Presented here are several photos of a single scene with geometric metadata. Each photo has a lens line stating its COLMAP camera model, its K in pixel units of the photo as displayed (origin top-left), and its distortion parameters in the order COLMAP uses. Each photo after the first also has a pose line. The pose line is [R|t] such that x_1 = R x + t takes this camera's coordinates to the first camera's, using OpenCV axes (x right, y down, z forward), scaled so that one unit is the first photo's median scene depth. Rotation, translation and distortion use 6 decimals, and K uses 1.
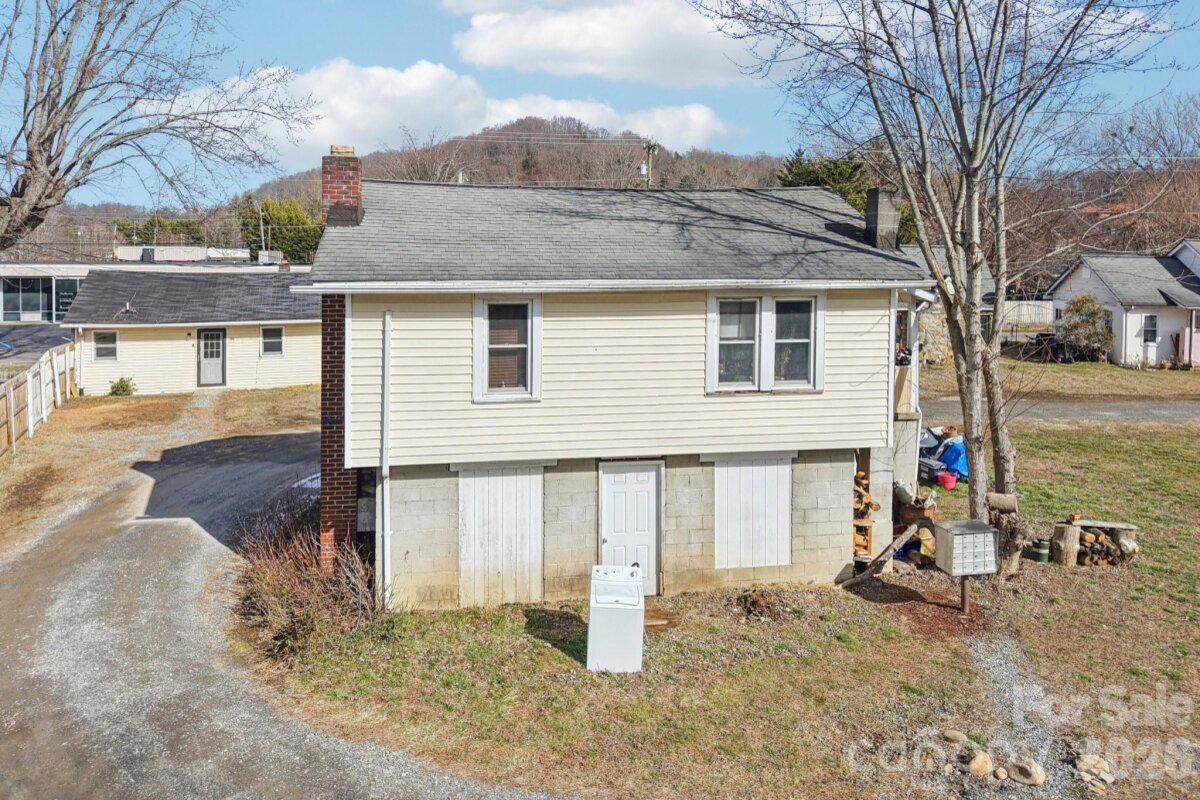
lens RADIAL K [[839.0, 0, 596.8], [0, 839.0, 258.7], [0, 0, 1]] dist [0.017045, -0.012543]
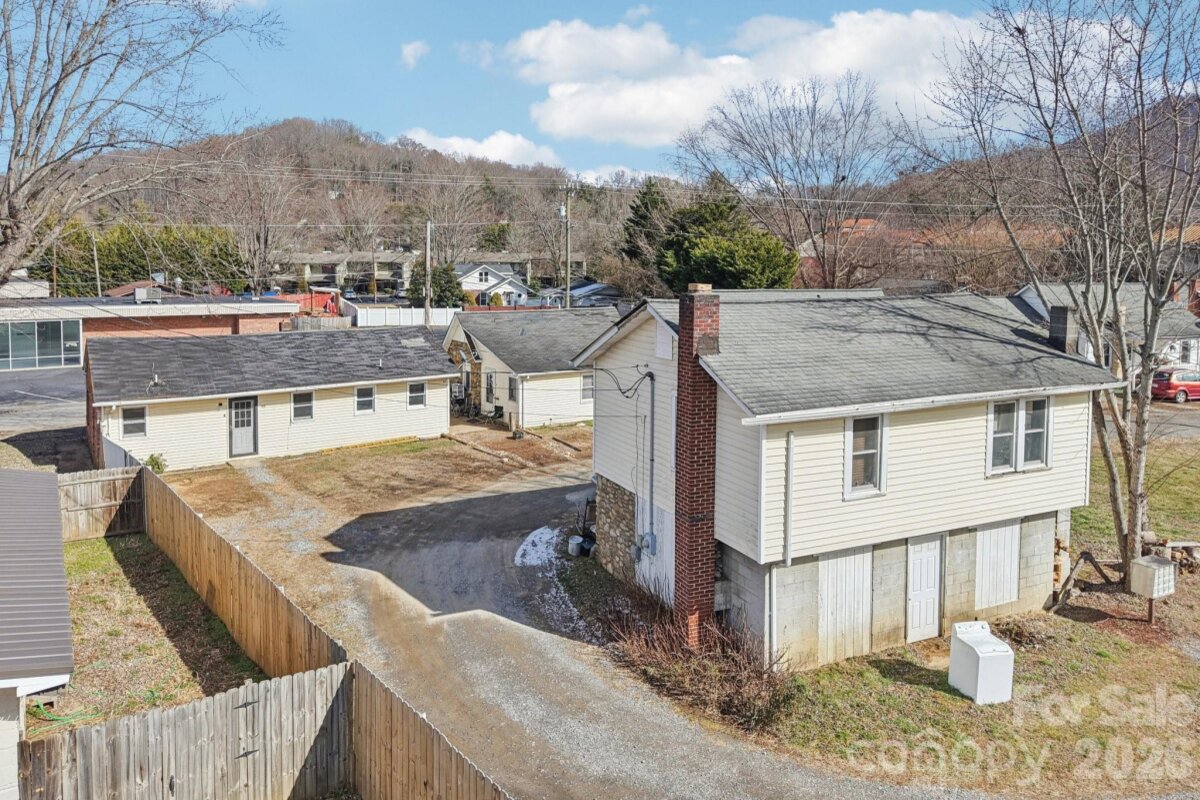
lens RADIAL K [[822.5, 0, 608.0], [0, 822.5, 294.0], [0, 0, 1]] dist [0.036360, -0.045486]
pose [[0.967456, -0.011535, 0.252777, -0.711060], [0.004369, 0.999573, 0.028894, -0.151190], [-0.253003, -0.026850, 0.967093, -0.063928]]
